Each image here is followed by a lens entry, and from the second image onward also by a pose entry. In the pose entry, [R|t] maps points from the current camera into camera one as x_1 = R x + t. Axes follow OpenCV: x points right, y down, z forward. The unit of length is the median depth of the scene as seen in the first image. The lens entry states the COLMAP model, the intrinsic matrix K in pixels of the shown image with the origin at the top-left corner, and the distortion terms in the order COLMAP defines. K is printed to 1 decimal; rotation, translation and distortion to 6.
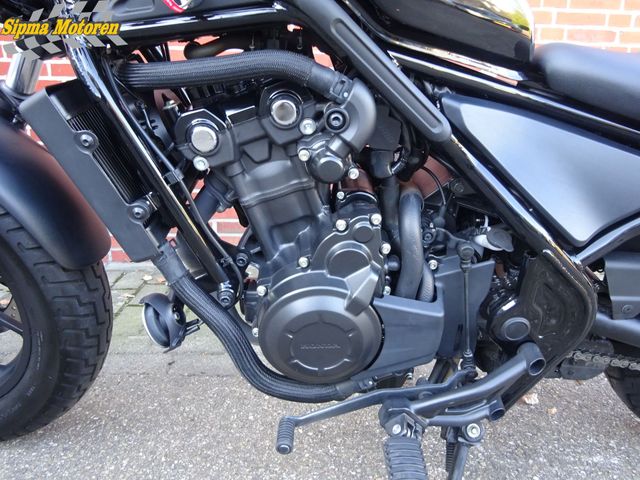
lens RADIAL K [[470.7, 0, 319.6], [0, 470.7, 238.4], [0, 0, 1]] dist [0.001215, -0.005630]
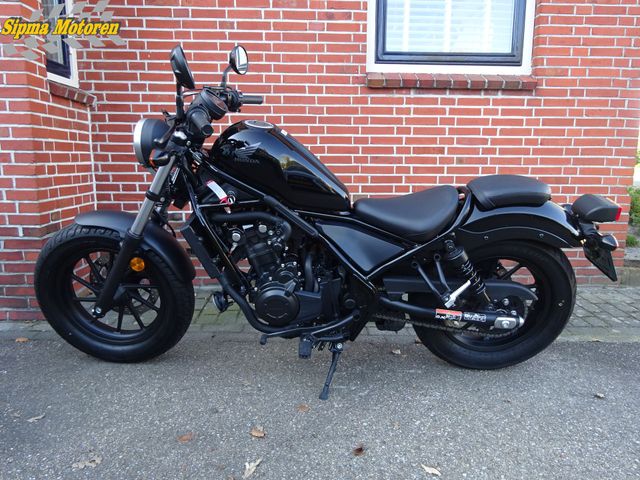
lens RADIAL K [[470.7, 0, 319.9], [0, 470.7, 239.4], [0, 0, 1]] dist [0.001215, -0.005630]
pose [[0.999509, -0.005873, -0.030778, 0.329900], [0.003900, 0.997957, -0.063767, -0.003300], [0.031090, 0.063615, 0.997490, -1.721411]]
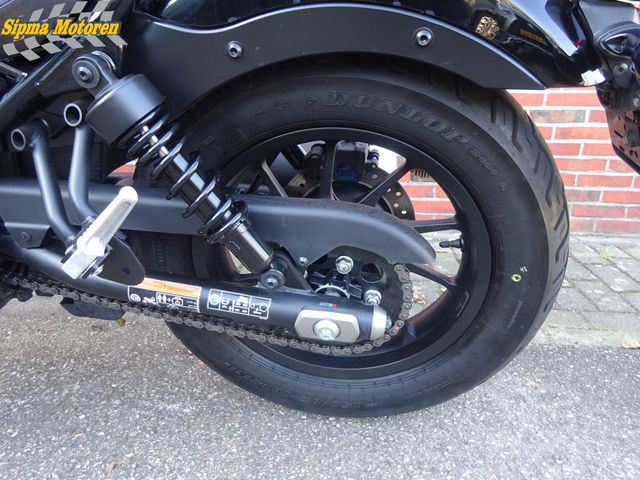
lens RADIAL K [[470.7, 0, 318.4], [0, 470.7, 237.0], [0, 0, 1]] dist [0.001215, -0.005630]
pose [[0.987961, 0.033704, -0.150987, 1.430970], [-0.026094, 0.998301, 0.052102, 0.087950], [0.152486, -0.047534, 0.987162, 0.148033]]
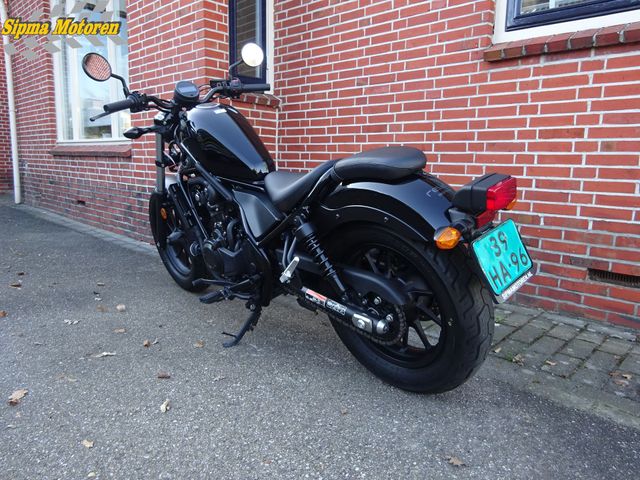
lens RADIAL K [[470.7, 0, 317.9], [0, 470.7, 238.7], [0, 0, 1]] dist [0.001215, -0.005630]
pose [[0.663982, 0.117043, -0.738532, 2.801902], [-0.183167, 0.983042, -0.008885, -0.028094], [0.724967, 0.141174, 0.674160, -0.687858]]
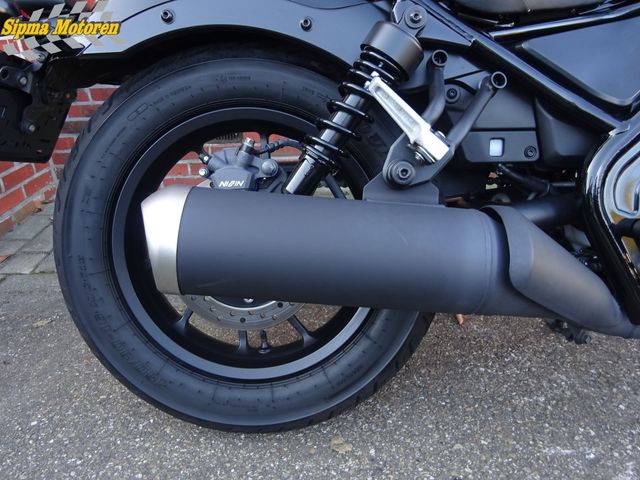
lens RADIAL K [[470.7, 0, 321.4], [0, 470.7, 240.3], [0, 0, 1]] dist [0.001215, -0.005630]
pose [[0.998297, -0.026221, -0.052108, -0.179547], [0.036193, 0.978969, 0.200773, -0.105681], [0.045748, -0.202317, 0.978251, 0.039609]]
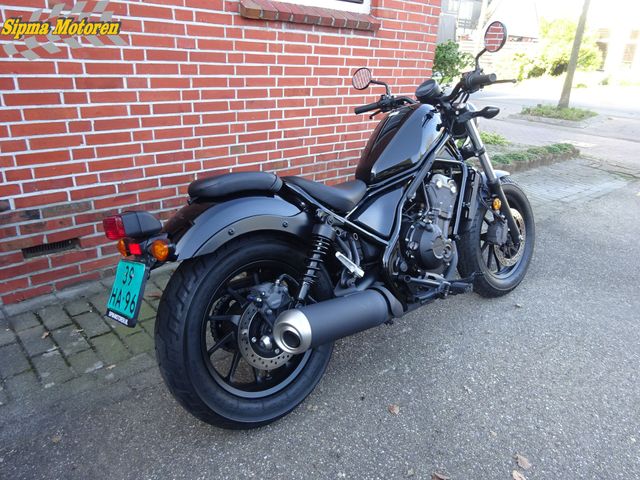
lens RADIAL K [[470.7, 0, 321.0], [0, 470.7, 239.2], [0, 0, 1]] dist [0.001215, -0.005630]
pose [[0.775312, -0.215826, 0.593558, -1.506333], [0.106805, 0.971069, 0.213585, -0.765667], [-0.622483, -0.102200, 0.775932, -0.785343]]
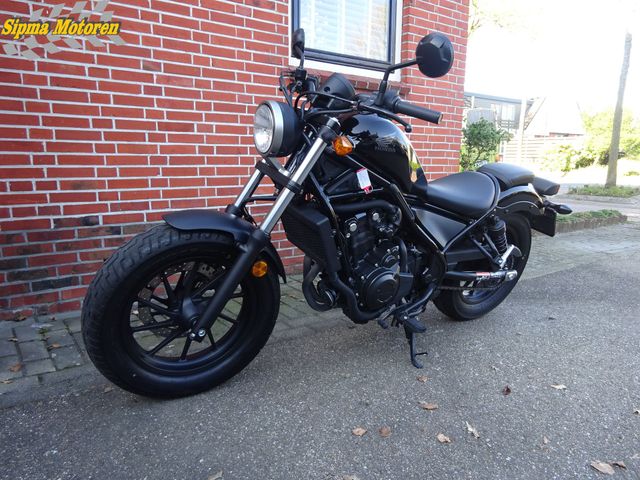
lens RADIAL K [[470.7, 0, 321.1], [0, 470.7, 238.2], [0, 0, 1]] dist [0.001215, -0.005630]
pose [[0.837350, -0.102885, 0.536898, -1.761161], [0.129272, 0.991541, -0.011607, -0.117863], [-0.531163, 0.079125, 0.843567, -1.210218]]
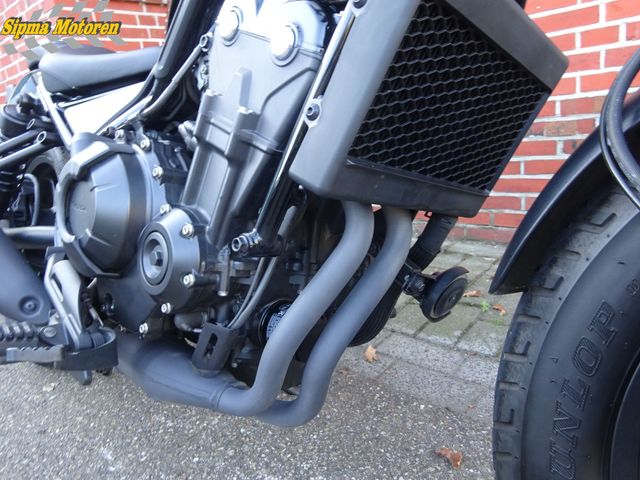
lens RADIAL K [[470.7, 0, 318.8], [0, 470.7, 239.6], [0, 0, 1]] dist [0.001215, -0.005630]
pose [[0.695964, 0.092053, -0.712152, 1.723760], [-0.034263, 0.994877, 0.095113, -0.078736], [0.717259, -0.041795, 0.695552, 0.667406]]
